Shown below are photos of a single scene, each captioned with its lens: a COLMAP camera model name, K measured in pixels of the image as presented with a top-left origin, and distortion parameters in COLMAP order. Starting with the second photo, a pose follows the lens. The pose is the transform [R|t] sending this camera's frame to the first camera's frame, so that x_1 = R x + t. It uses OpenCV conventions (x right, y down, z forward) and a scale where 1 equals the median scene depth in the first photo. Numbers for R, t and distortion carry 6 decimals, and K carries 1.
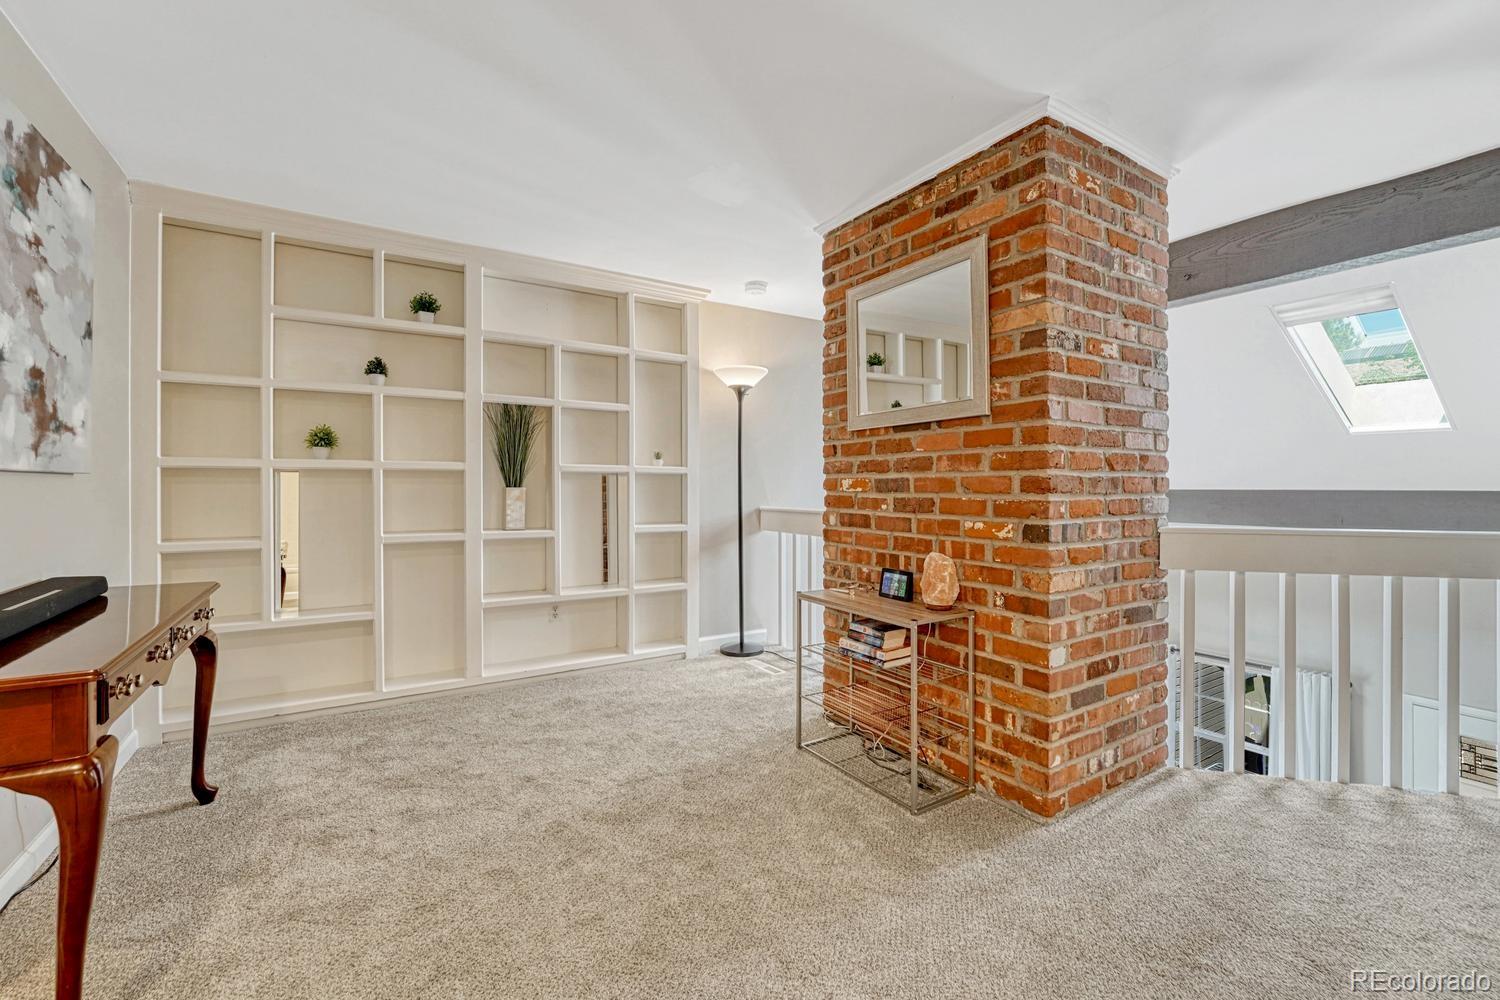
lens RADIAL K [[623.1, 0, 757.3], [0, 623.1, 483.5], [0, 0, 1]] dist [-0.009055, 0.000074]
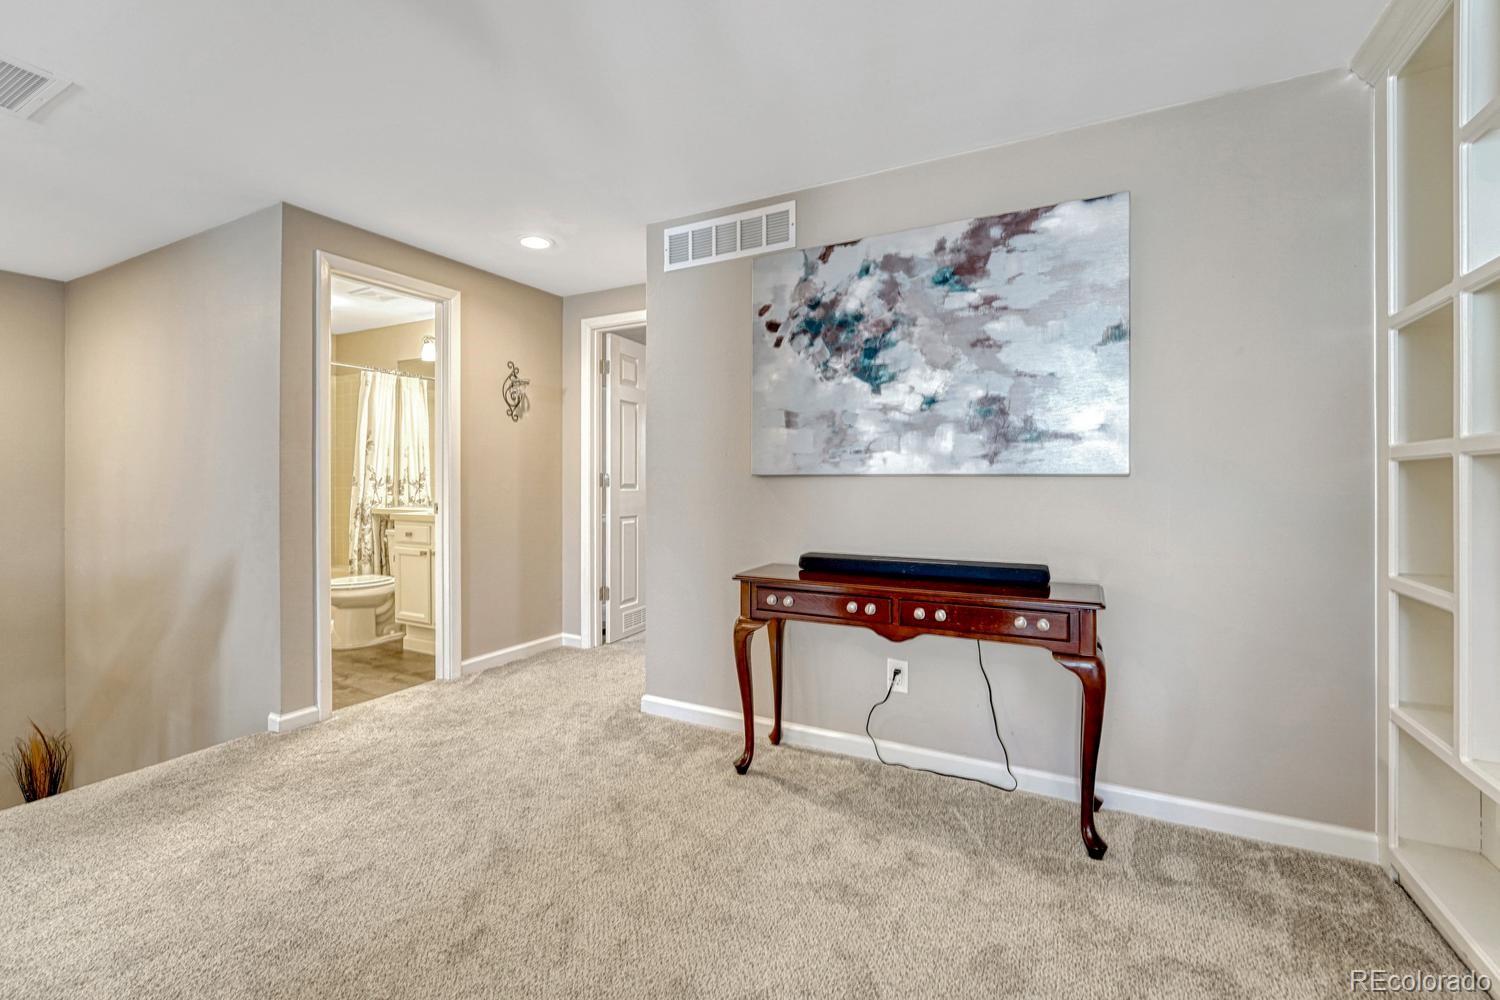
lens RADIAL K [[647.7, 0, 748.8], [0, 647.7, 484.4], [0, 0, 1]] dist [-0.009849, -0.000197]
pose [[-0.872769, 0.000471, -0.488132, -0.031005], [-0.000887, 0.999996, 0.002551, -0.001780], [0.488132, 0.002660, -0.872766, 1.275100]]
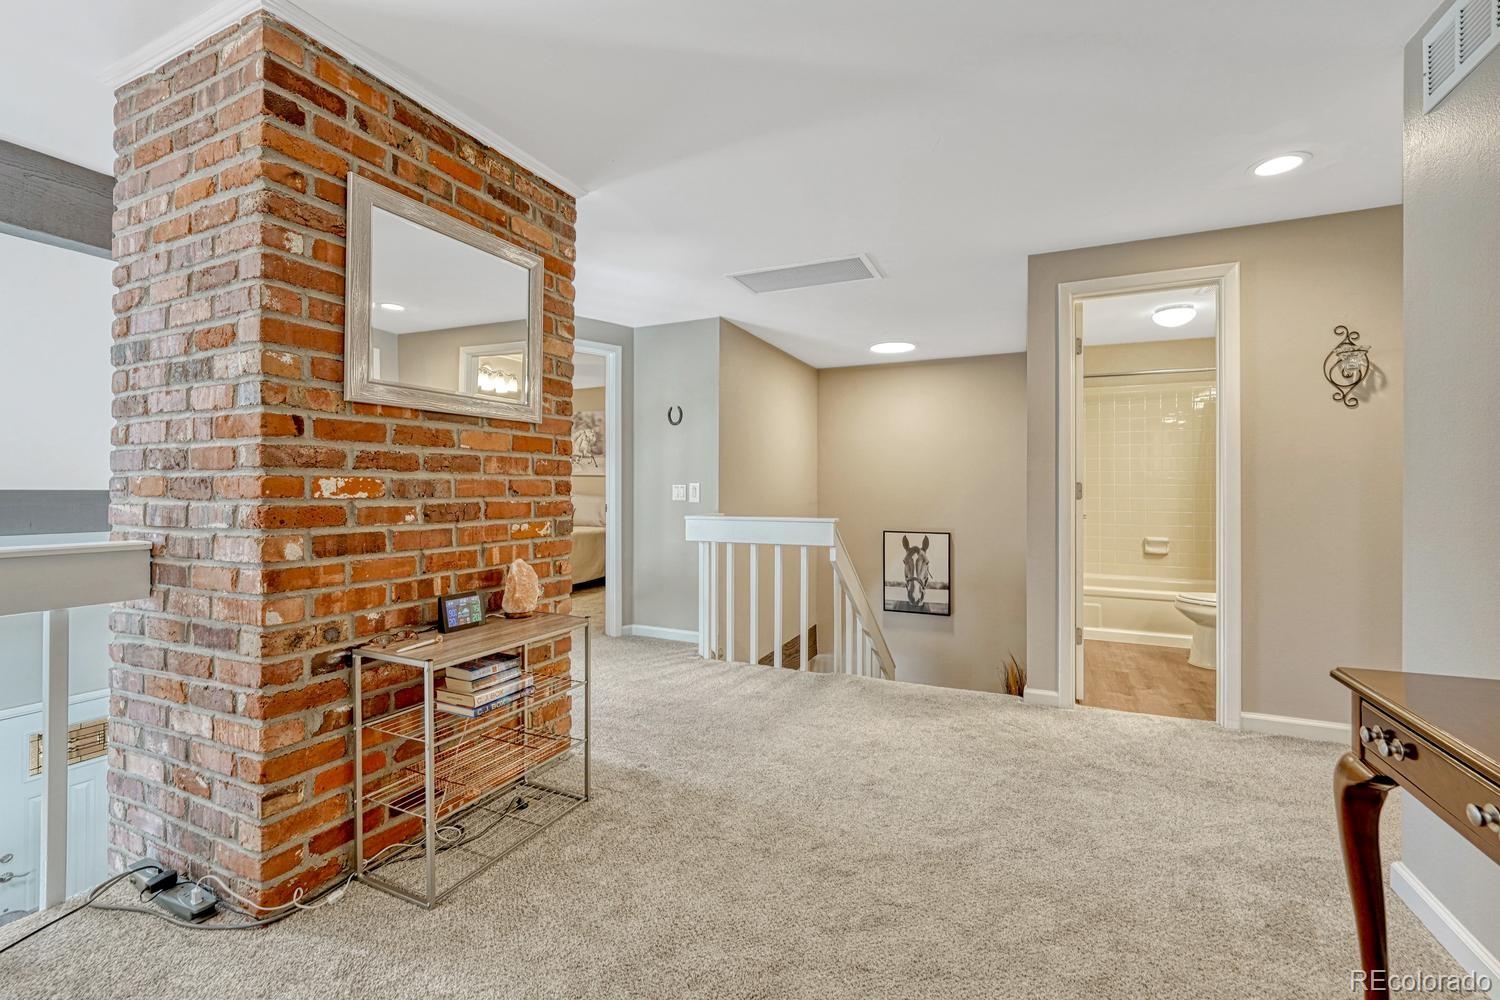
lens RADIAL K [[635.8, 0, 749.9], [0, 635.8, 483.6], [0, 0, 1]] dist [-0.013497, 0.000634]
pose [[-0.533209, -0.000825, 0.845983, -0.649818], [-0.010007, 0.999936, -0.005332, -0.002906], [-0.845924, -0.011309, -0.533183, 1.085967]]
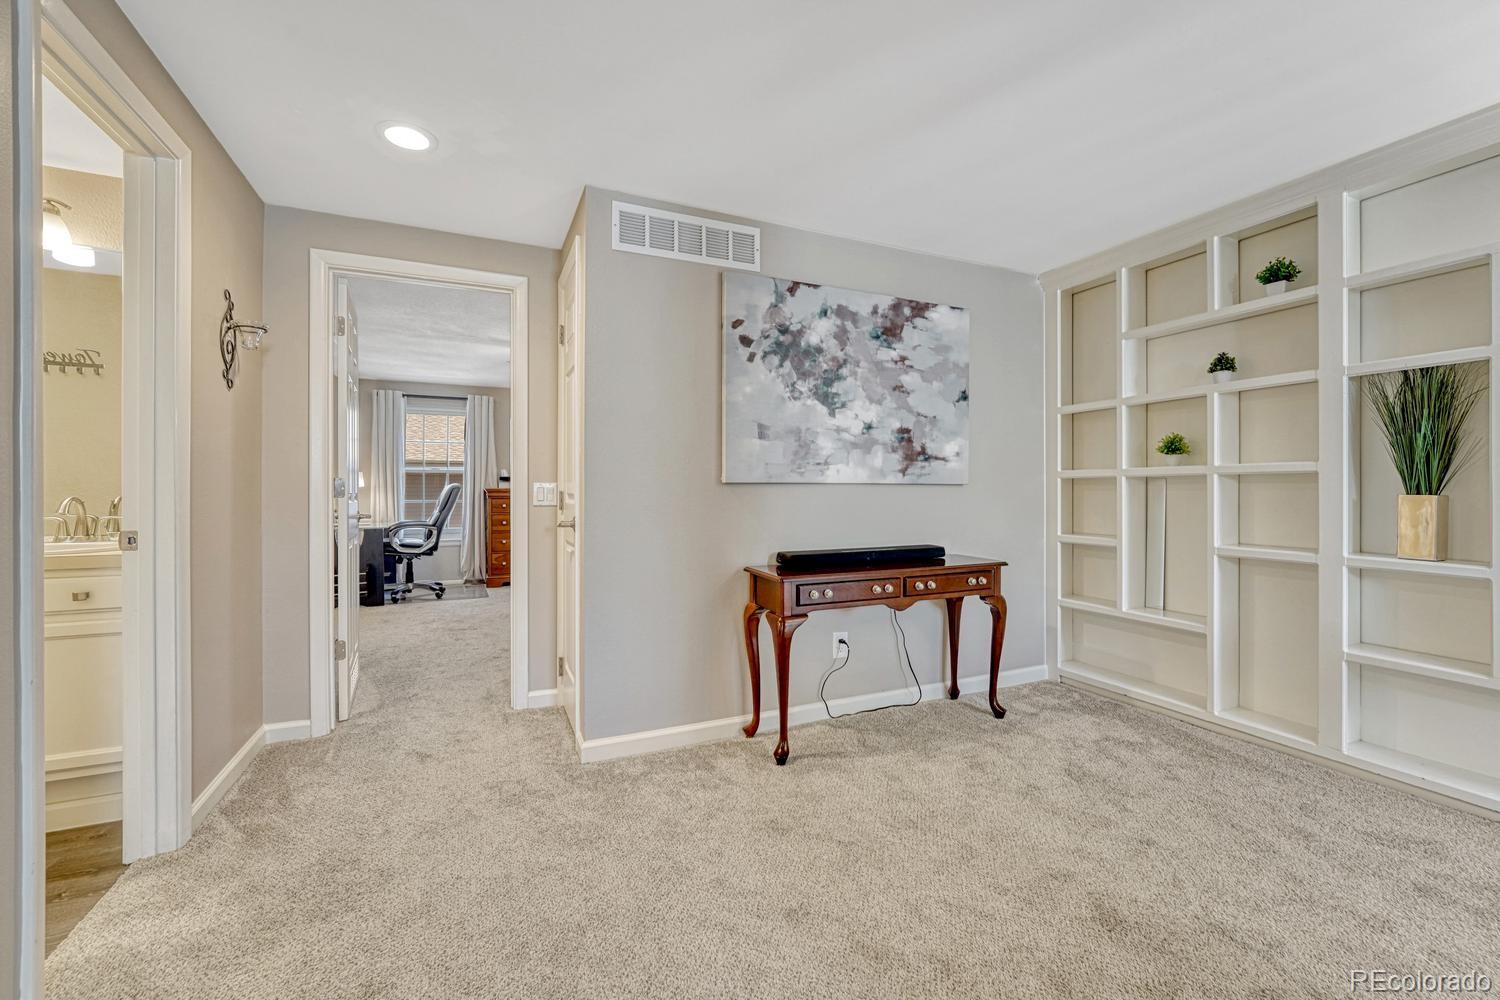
lens RADIAL K [[621.6, 0, 752.7], [0, 621.6, 495.1], [0, 0, 1]] dist [-0.009907, 0.000726]
pose [[-0.137832, 0.007092, -0.990430, 0.475881], [0.003215, 0.999972, 0.006713, -0.000180], [0.990450, -0.002259, -0.137851, 0.527966]]
